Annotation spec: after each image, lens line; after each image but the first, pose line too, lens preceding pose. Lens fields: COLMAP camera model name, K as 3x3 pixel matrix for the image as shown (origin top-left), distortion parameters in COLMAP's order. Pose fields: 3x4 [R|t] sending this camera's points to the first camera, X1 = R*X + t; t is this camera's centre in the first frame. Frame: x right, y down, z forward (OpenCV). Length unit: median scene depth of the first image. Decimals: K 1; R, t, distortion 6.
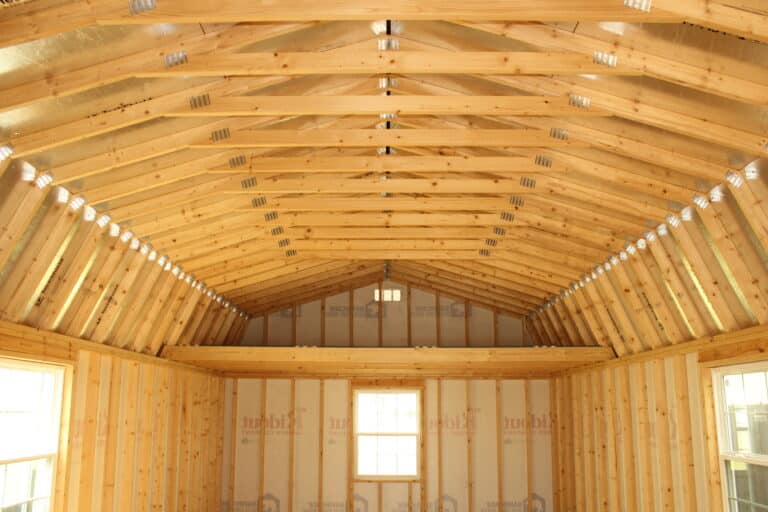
lens RADIAL K [[641.9, 0, 391.2], [0, 641.9, 274.7], [0, 0, 1]] dist [-0.181508, 0.172858]
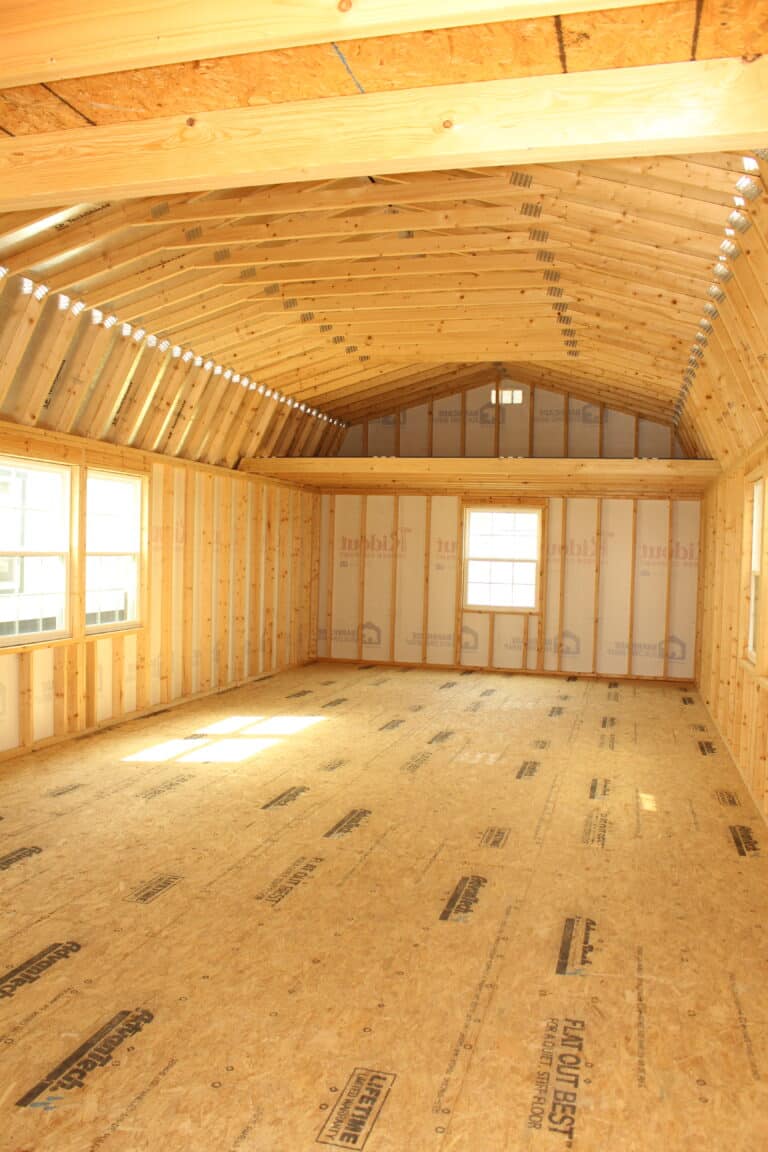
lens RADIAL K [[962.9, 0, 384.0], [0, 962.9, 576.0], [0, 0, 1]] dist [-0.181508, 0.172858]
pose [[0.966187, 0.030213, -0.256066, 0.223227], [0.029203, 0.973898, 0.225100, -0.034047], [0.256183, -0.224967, 0.940085, -0.356854]]
